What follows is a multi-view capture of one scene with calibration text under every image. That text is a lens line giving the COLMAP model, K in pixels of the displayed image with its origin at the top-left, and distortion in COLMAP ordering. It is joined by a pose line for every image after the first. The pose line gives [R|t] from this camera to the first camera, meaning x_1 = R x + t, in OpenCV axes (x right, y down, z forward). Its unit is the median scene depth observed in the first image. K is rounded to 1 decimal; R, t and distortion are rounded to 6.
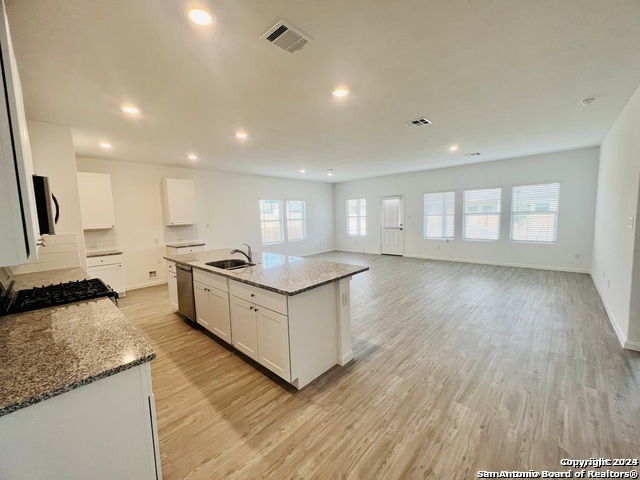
lens RADIAL K [[257.9, 0, 317.7], [0, 257.9, 241.5], [0, 0, 1]] dist [0.002174, 0.000265]
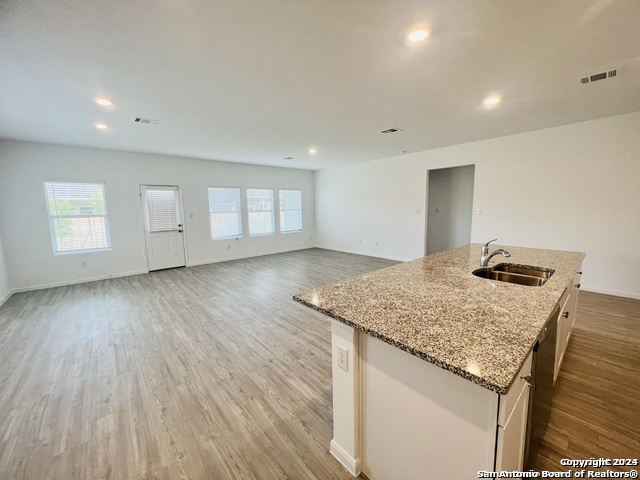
lens RADIAL K [[254.6, 0, 320.0], [0, 254.6, 240.0], [0, 0, 1]] dist [0.000048, 0.000055]
pose [[0.098547, -0.097471, 0.990347, -0.400645], [0.117894, 0.989327, 0.085639, -0.040984], [-0.988124, 0.108317, 0.108986, 0.560126]]
